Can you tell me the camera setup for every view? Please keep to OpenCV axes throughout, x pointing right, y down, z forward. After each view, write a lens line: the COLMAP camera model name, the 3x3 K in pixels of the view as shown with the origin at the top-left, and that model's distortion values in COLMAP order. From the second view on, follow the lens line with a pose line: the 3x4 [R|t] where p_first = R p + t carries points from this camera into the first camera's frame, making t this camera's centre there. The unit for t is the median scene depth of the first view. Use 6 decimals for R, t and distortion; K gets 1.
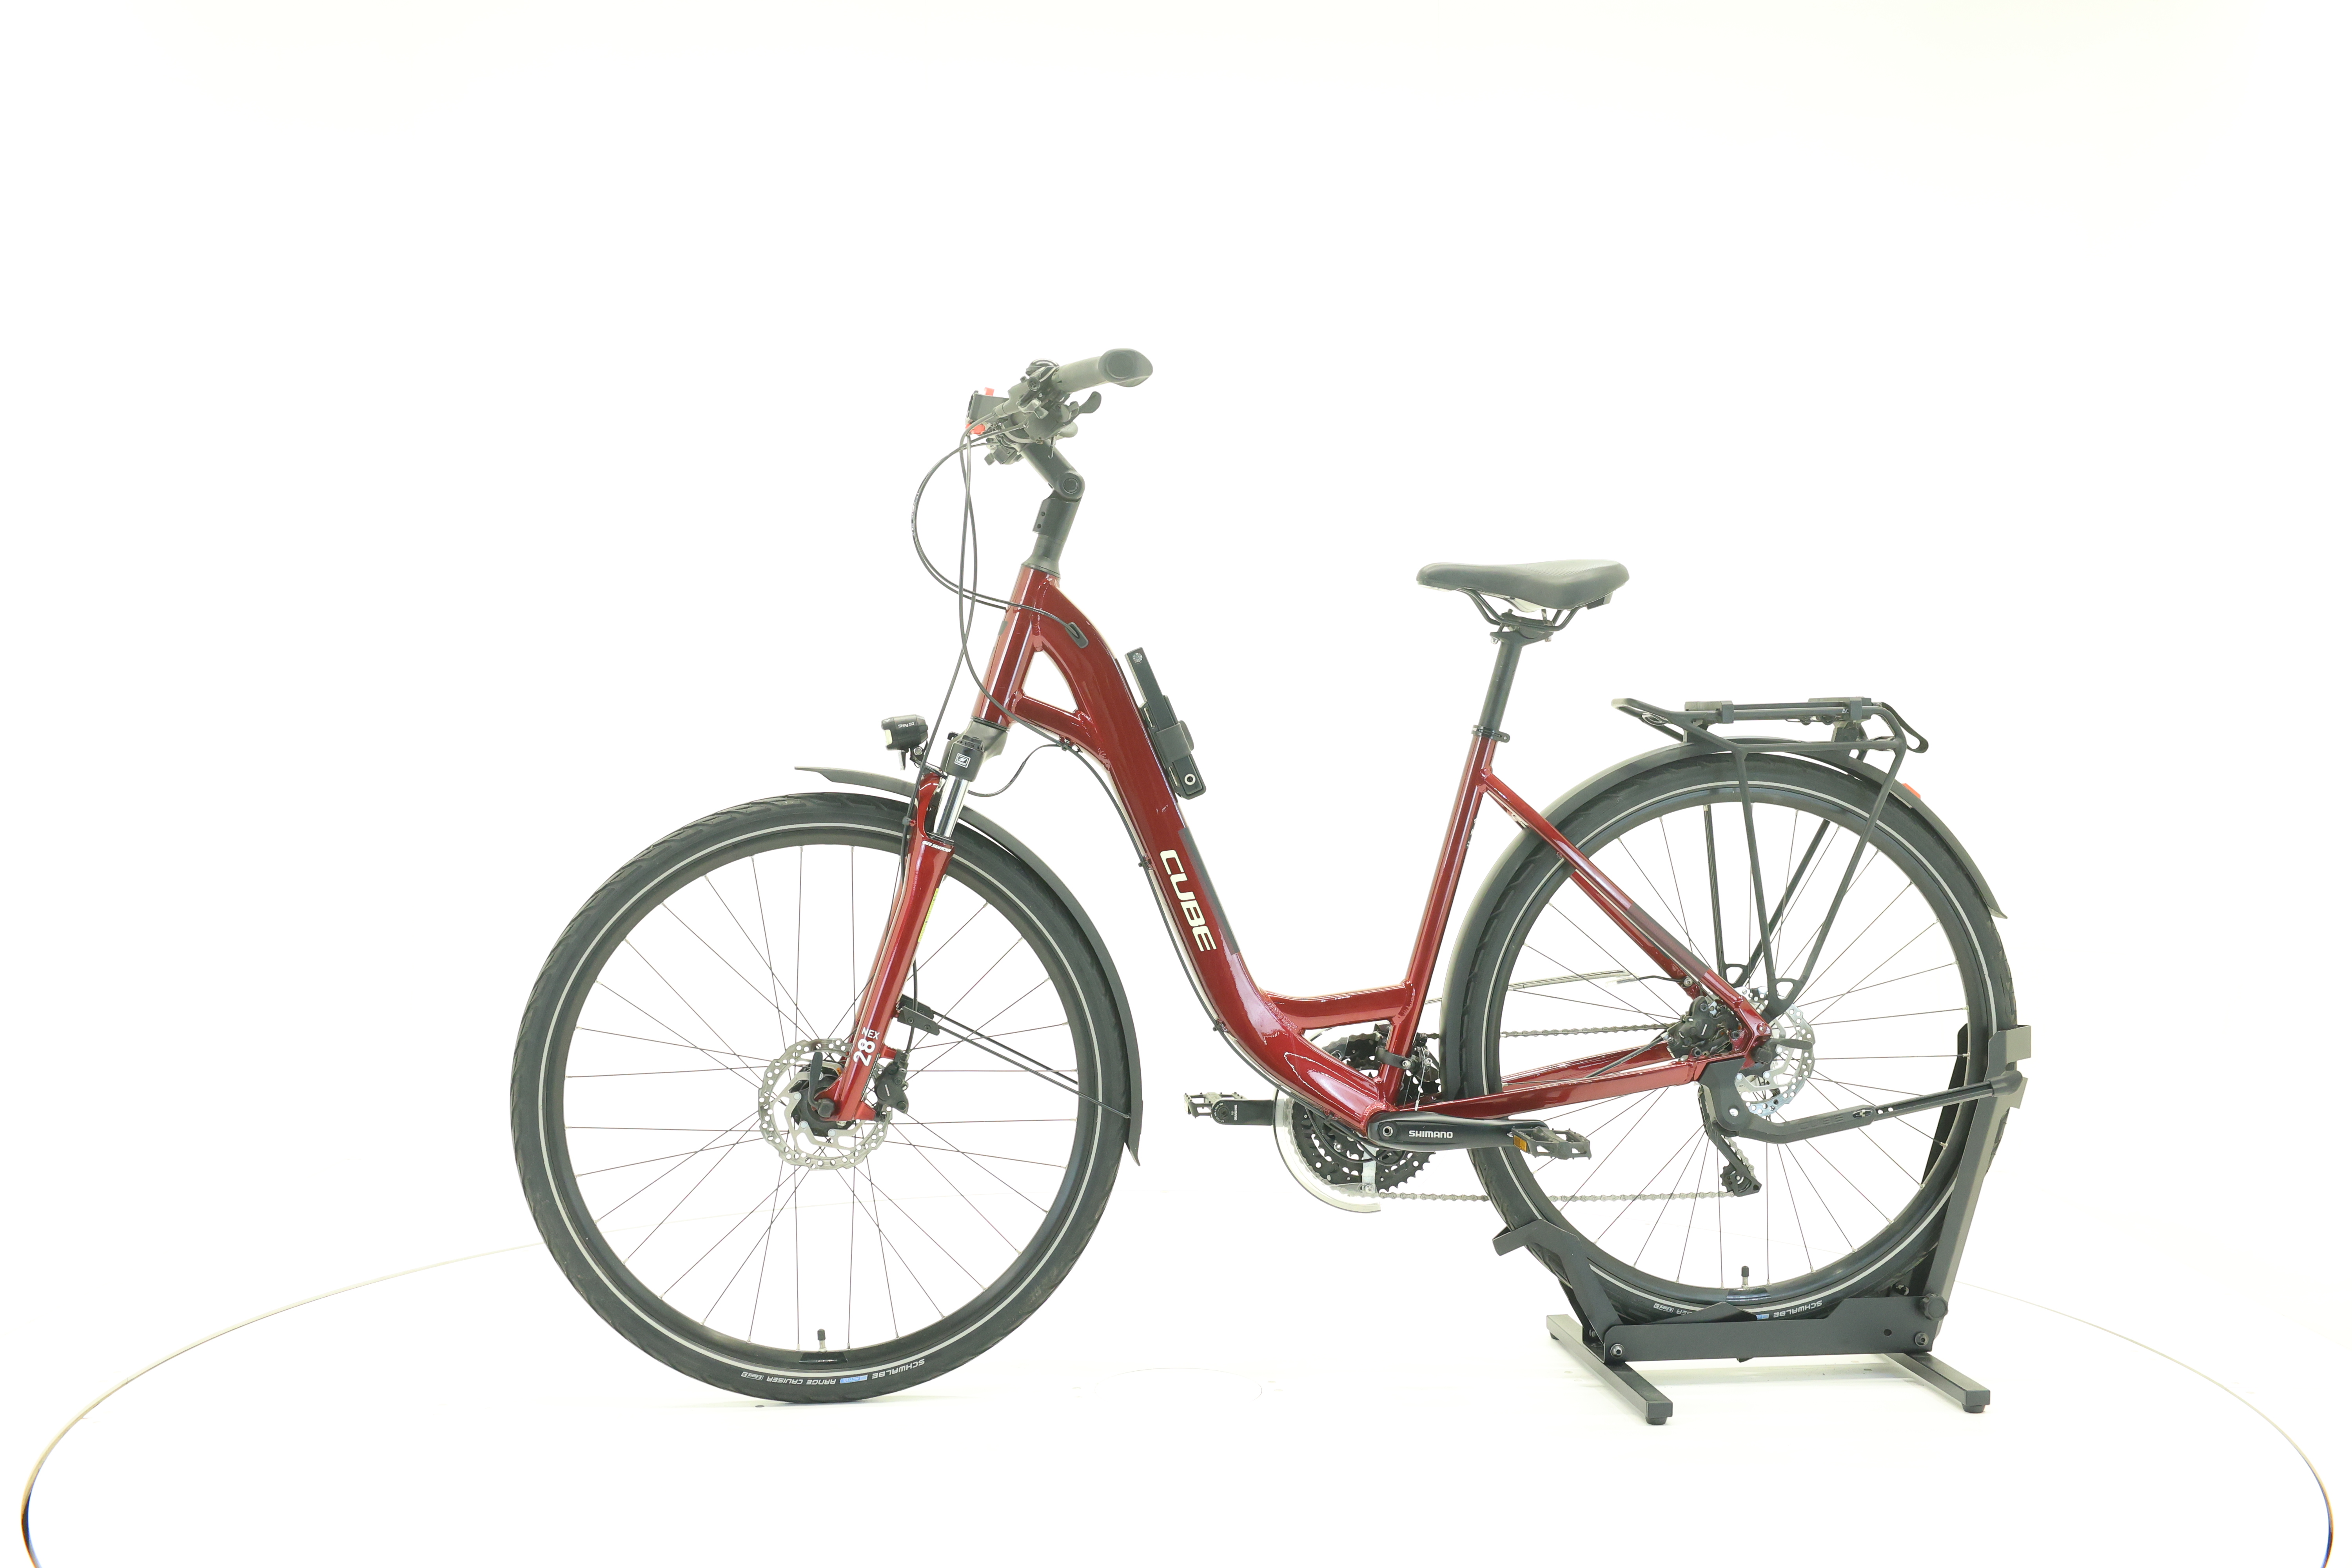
lens RADIAL K [[2495.5, 0, 1177.3], [0, 2495.5, 782.5], [0, 0, 1]] dist [-0.004333, 0.000000]
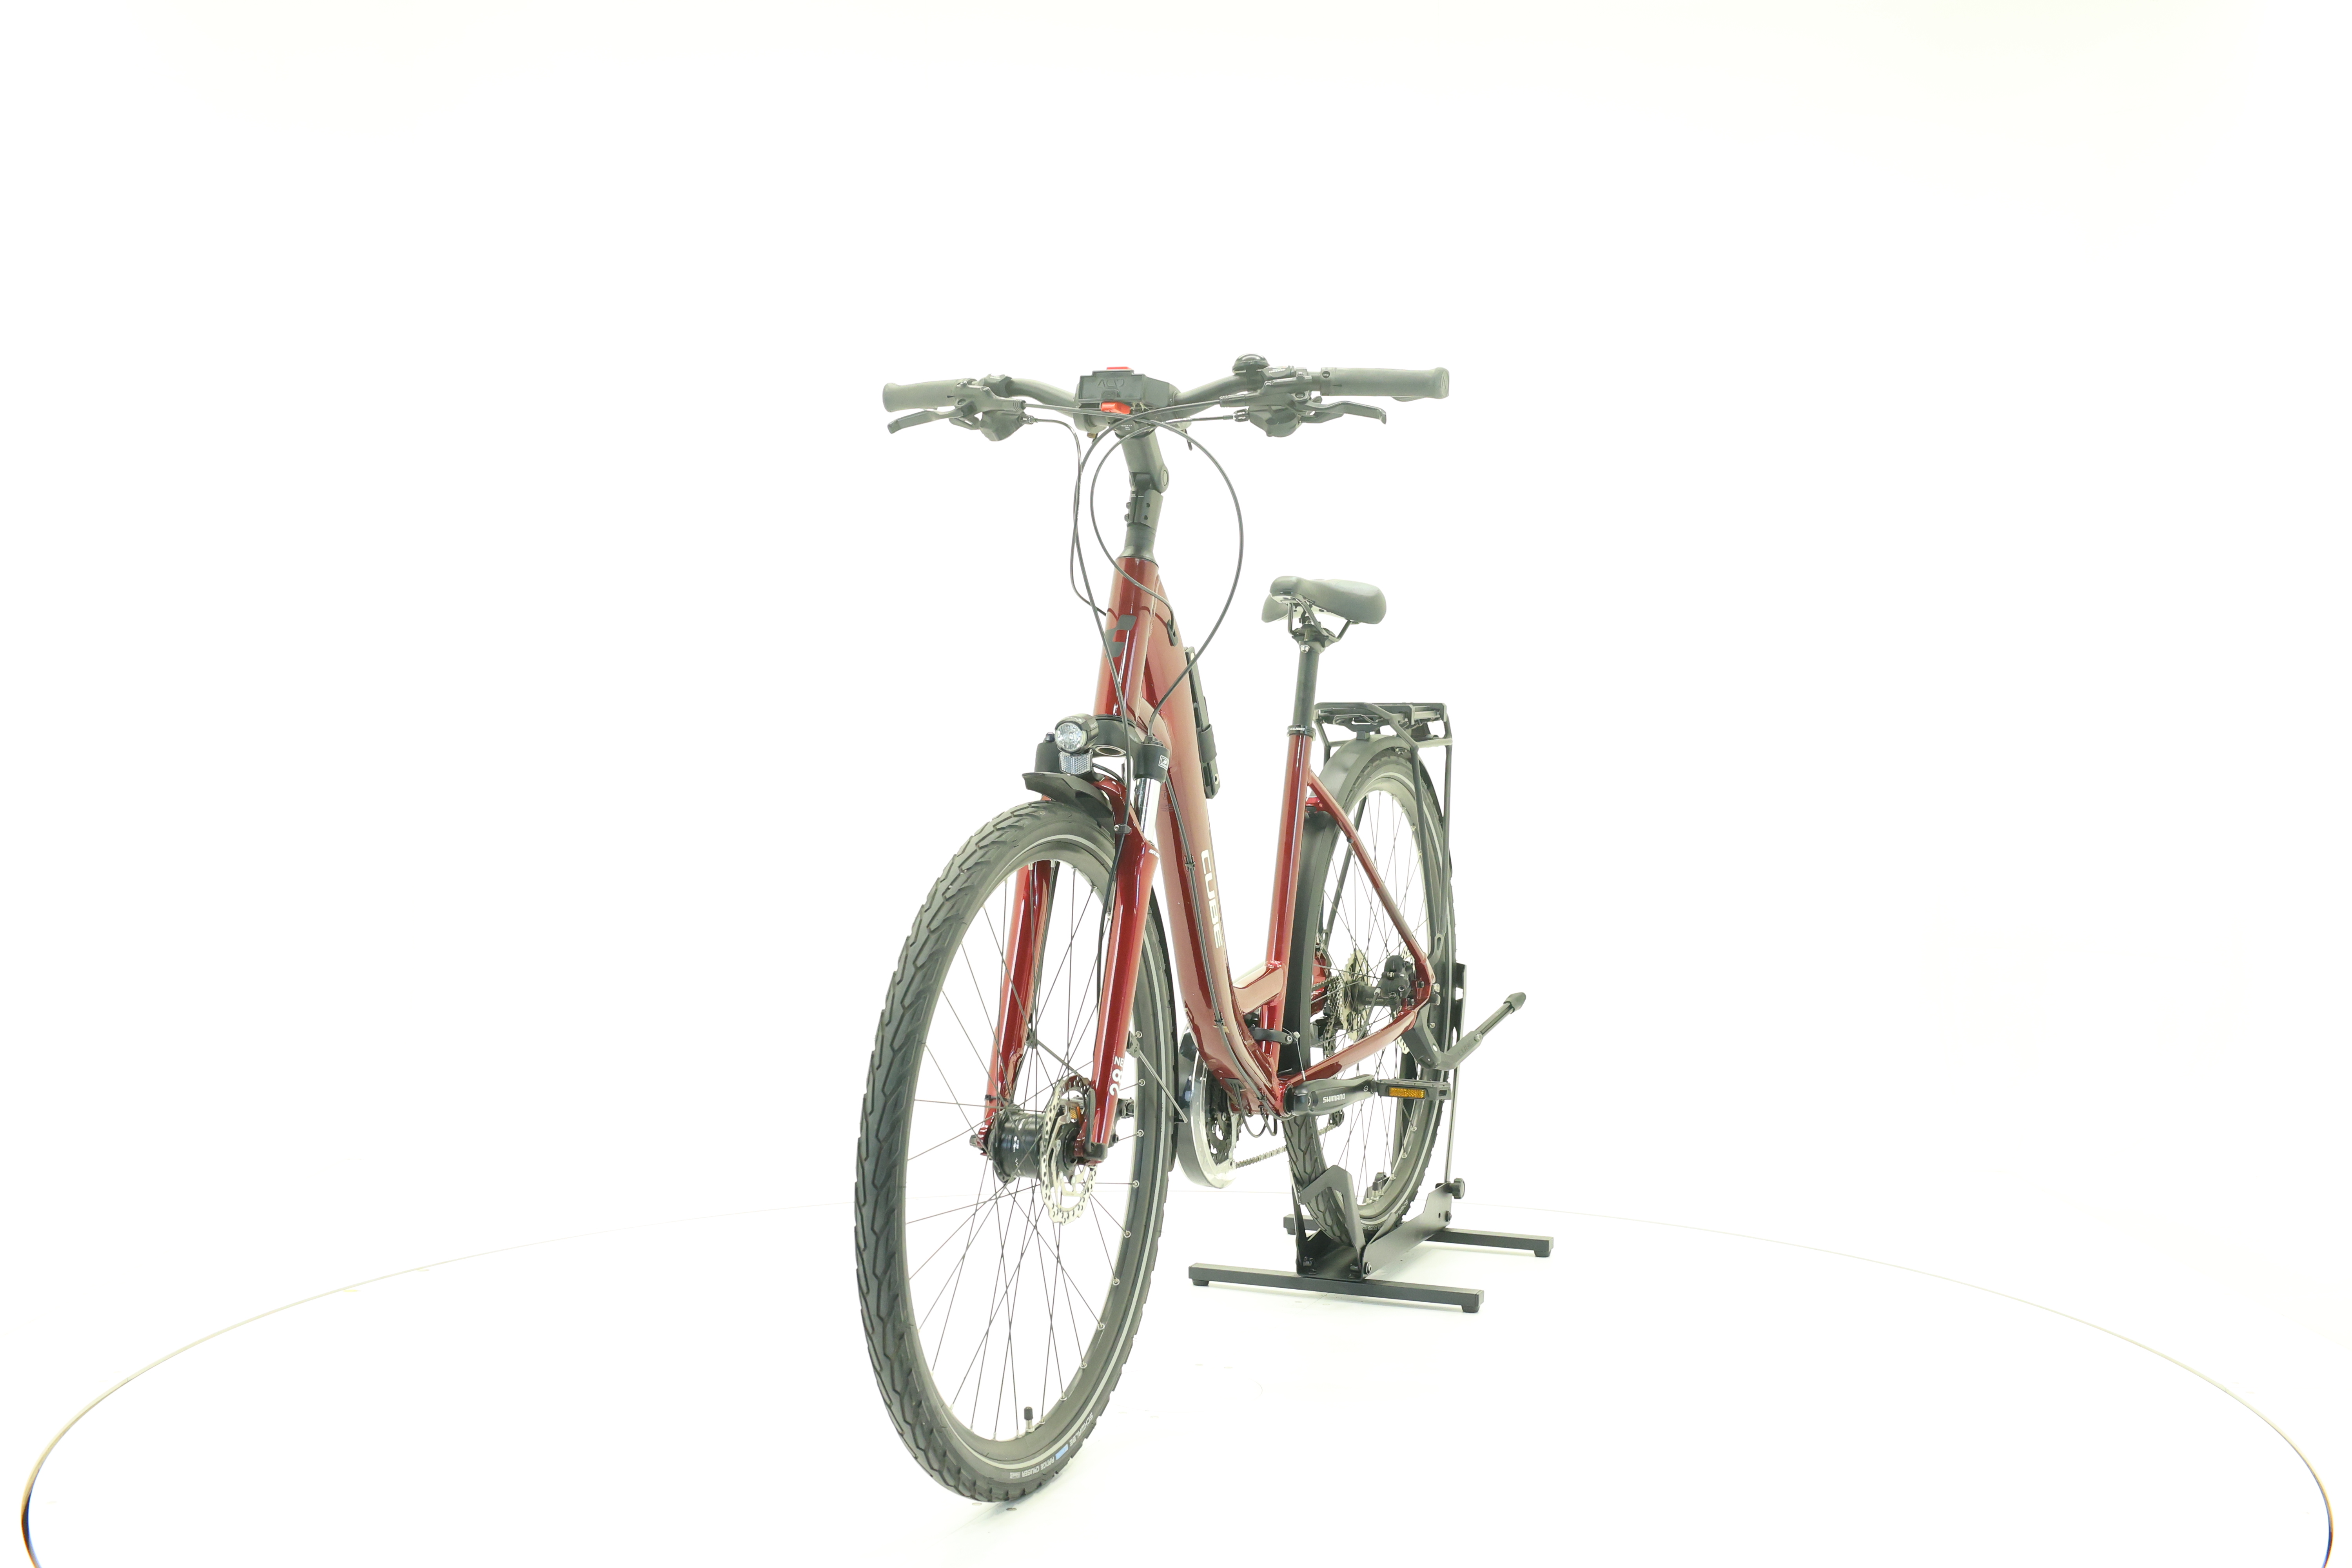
lens RADIAL K [[2495.5, 0, 1192.0], [0, 2495.5, 781.0], [0, 0, 1]] dist [-0.004333, 0.000000]
pose [[0.493781, -0.019158, 0.869375, -0.867984], [0.015651, 0.999791, 0.013142, -0.013783], [-0.869446, 0.007117, 0.493977, 0.502785]]
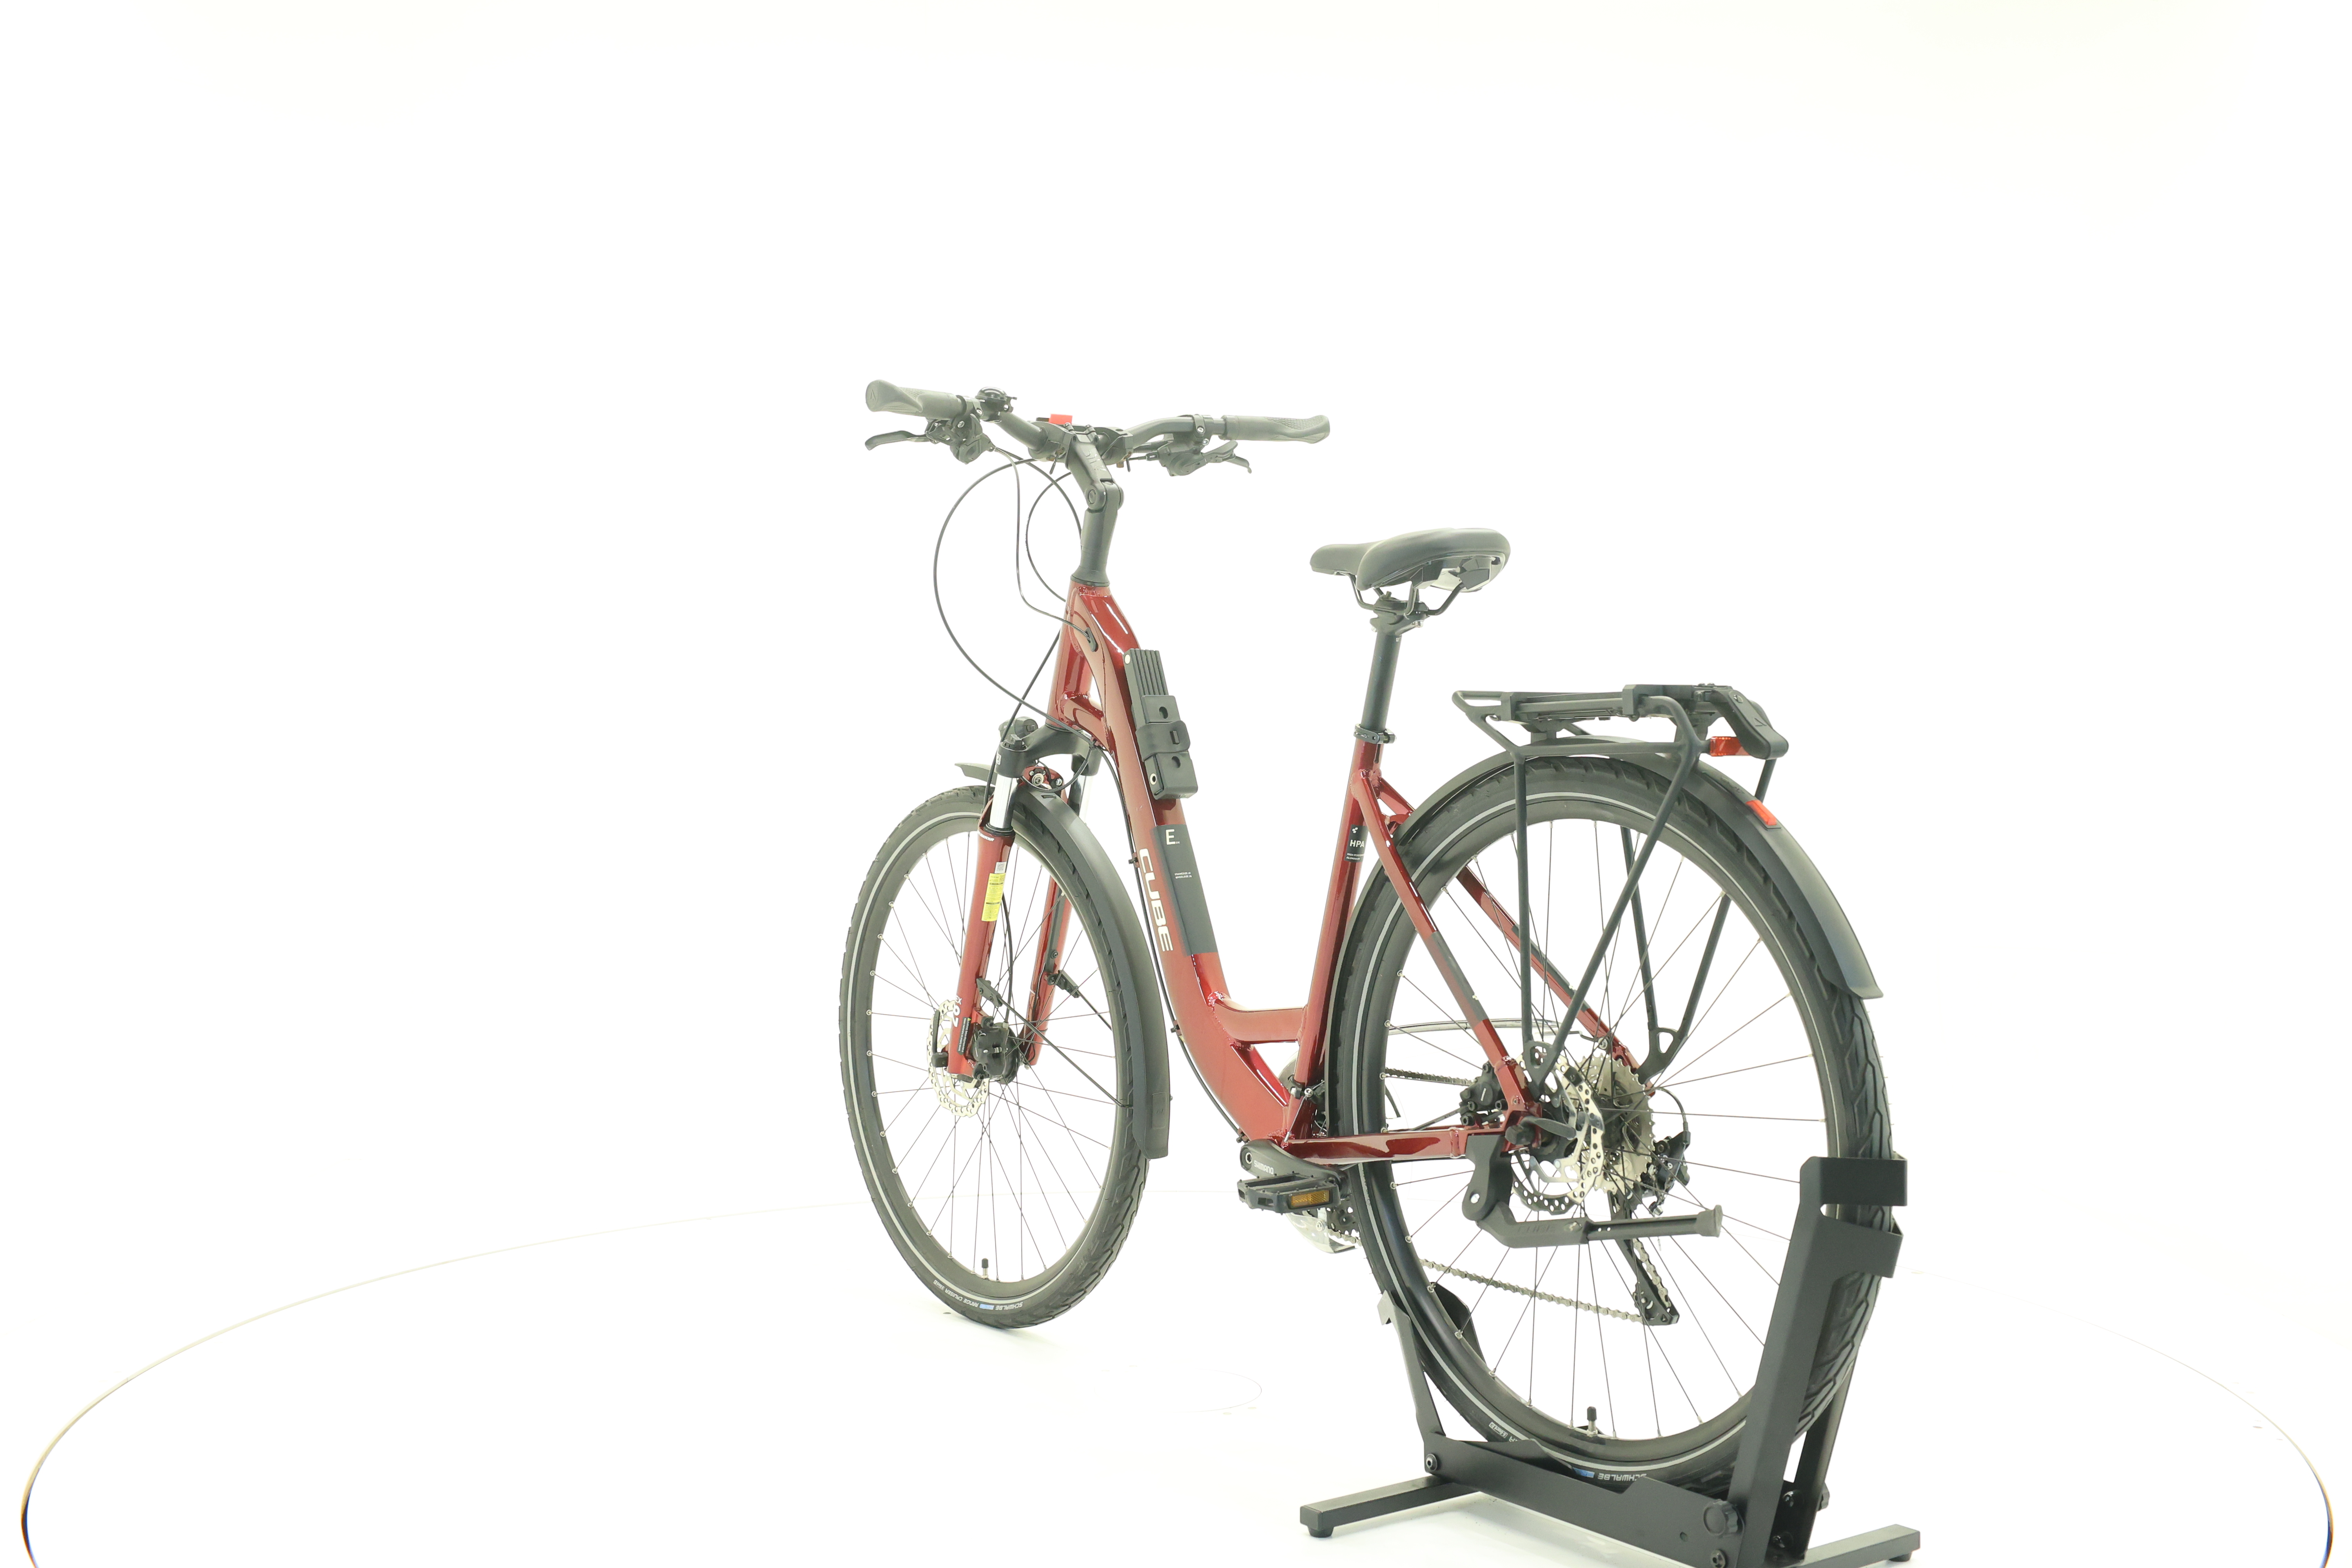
lens RADIAL K [[2495.5, 0, 1175.8], [0, 2495.5, 775.5], [0, 0, 1]] dist [-0.004333, 0.000000]
pose [[0.486948, 0.012972, -0.873334, 0.875647], [-0.018840, 0.999813, 0.004346, -0.007091], [0.873228, 0.014337, 0.487102, 0.512165]]
